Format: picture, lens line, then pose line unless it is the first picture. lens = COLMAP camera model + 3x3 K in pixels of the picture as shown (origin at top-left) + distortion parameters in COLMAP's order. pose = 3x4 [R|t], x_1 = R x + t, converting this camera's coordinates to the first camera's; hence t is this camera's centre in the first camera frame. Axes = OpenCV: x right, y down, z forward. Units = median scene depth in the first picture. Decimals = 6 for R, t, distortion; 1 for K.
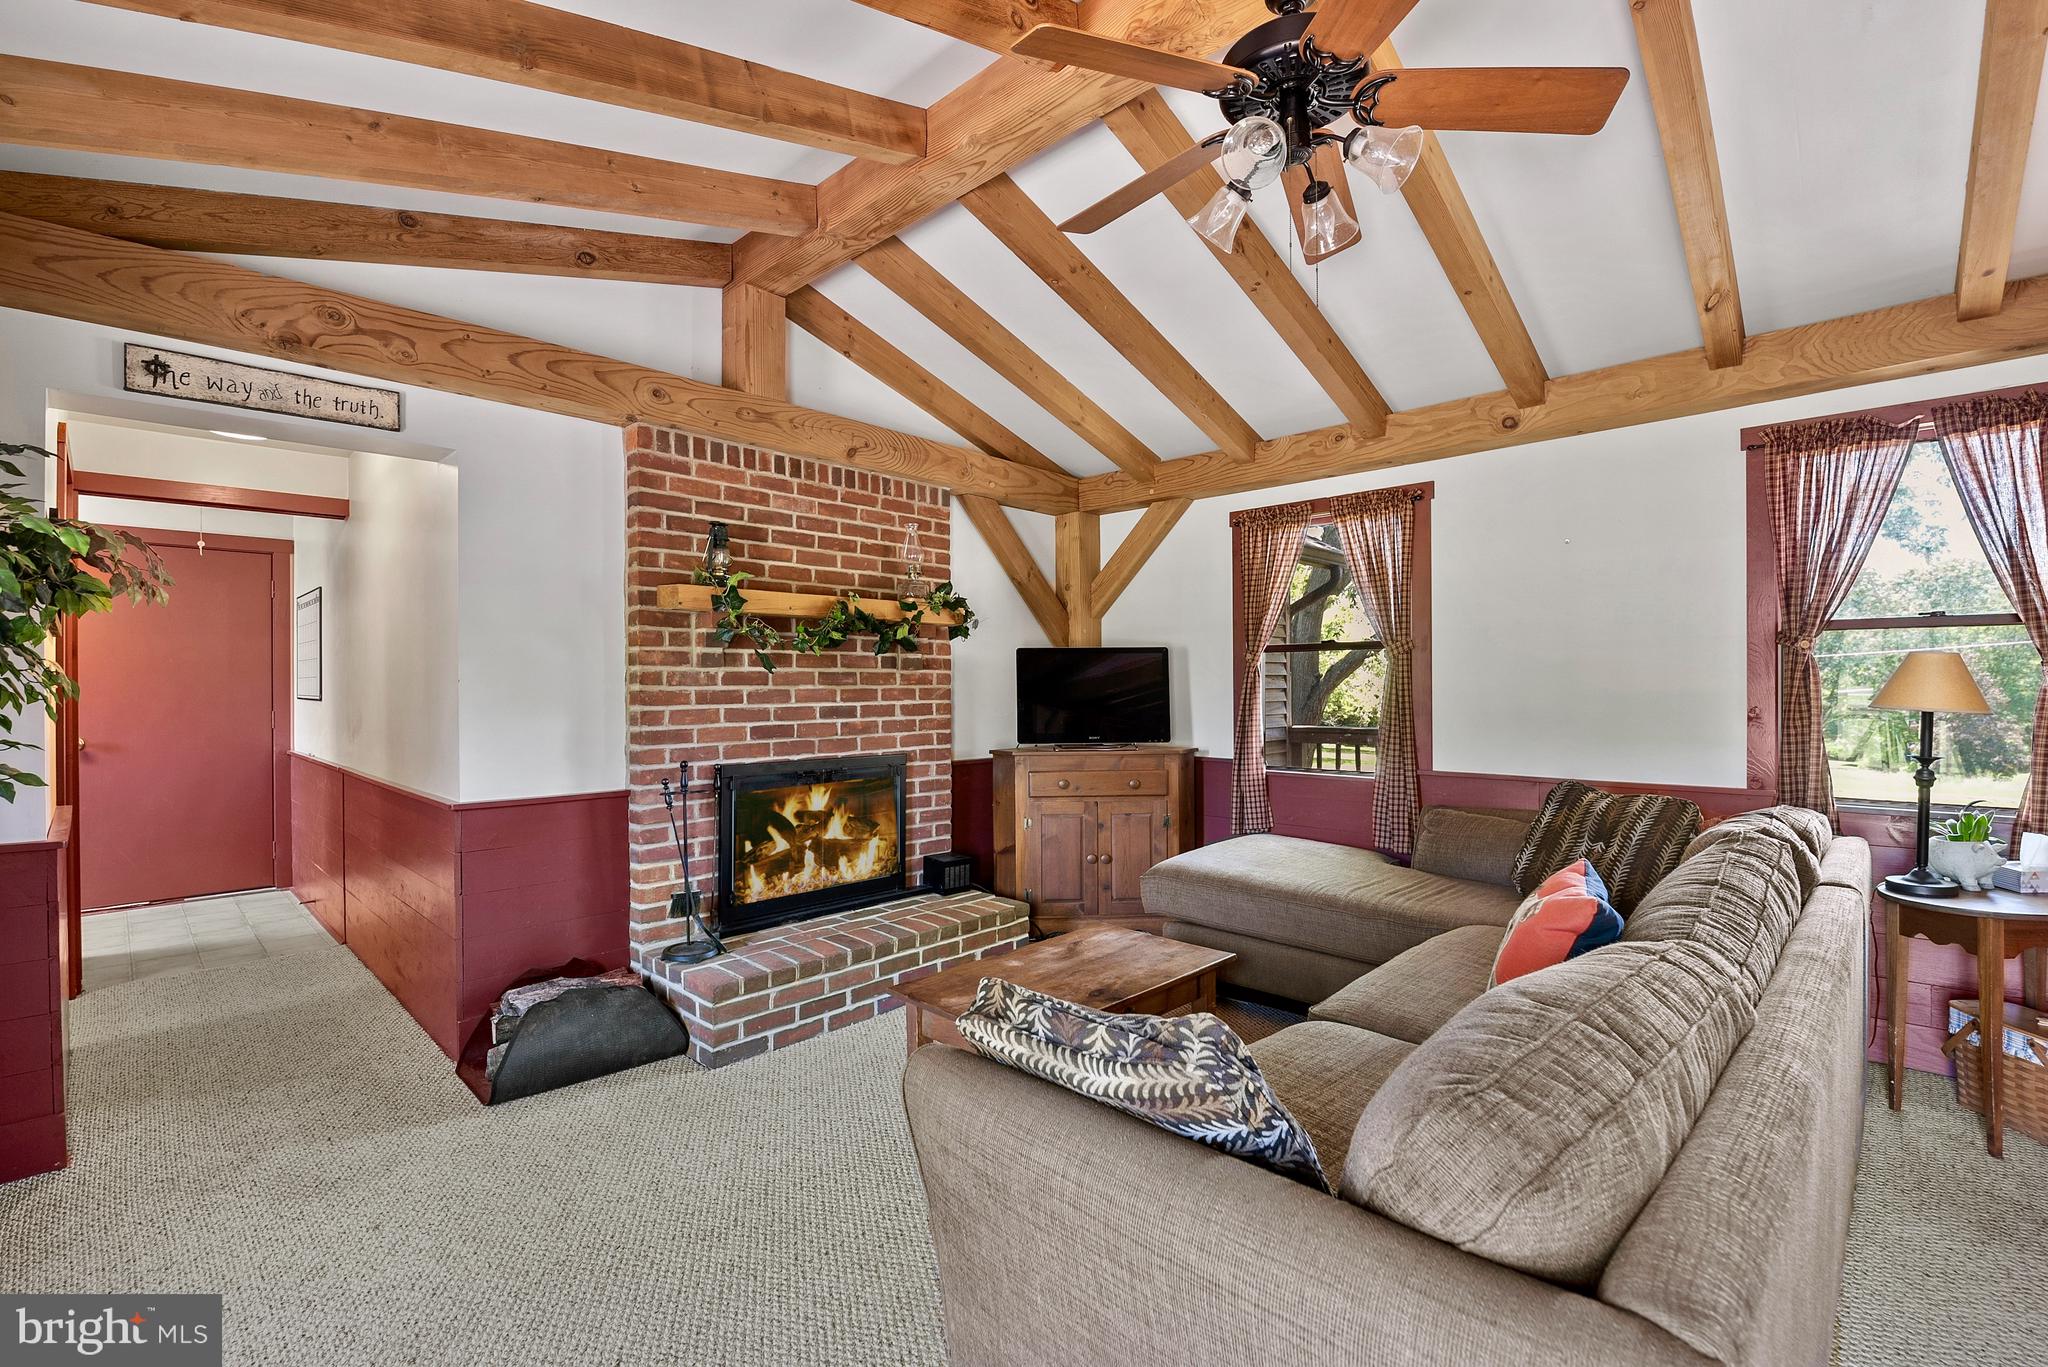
lens RADIAL K [[905.8, 0, 1024.0], [0, 905.8, 683.5], [0, 0, 1]] dist [-0.002400, -0.000100]
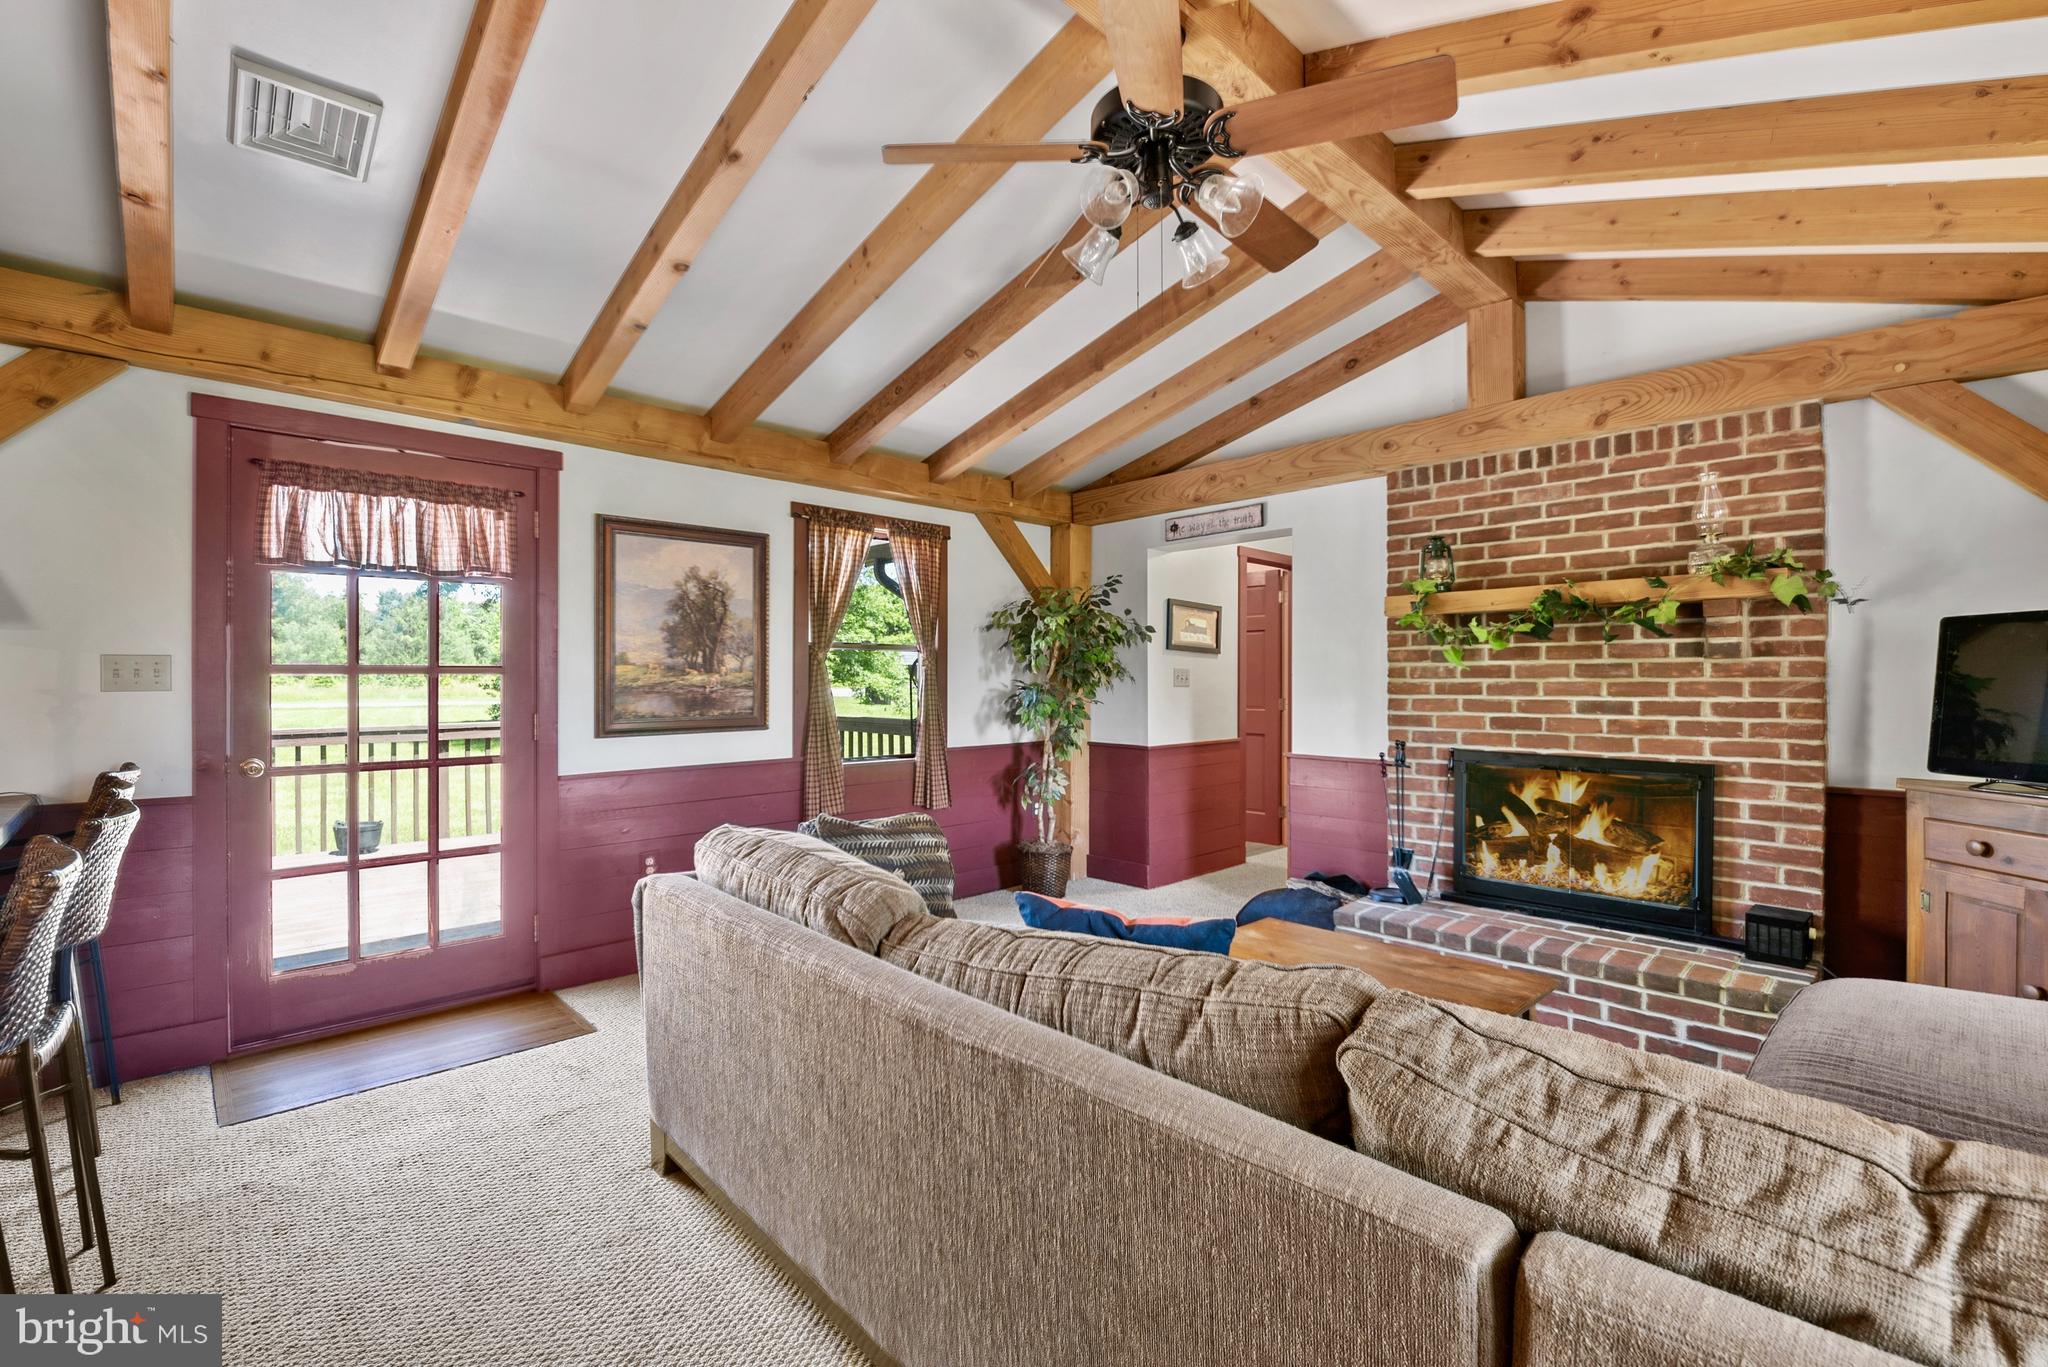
lens RADIAL K [[905.8, 0, 1024.0], [0, 905.8, 683.5], [0, 0, 1]] dist [-0.002400, -0.000100]
pose [[-0.053640, 0.007250, -0.998534, 0.777211], [0.004426, 0.999966, 0.007022, -0.001494], [0.998551, -0.004042, -0.053670, 0.499480]]
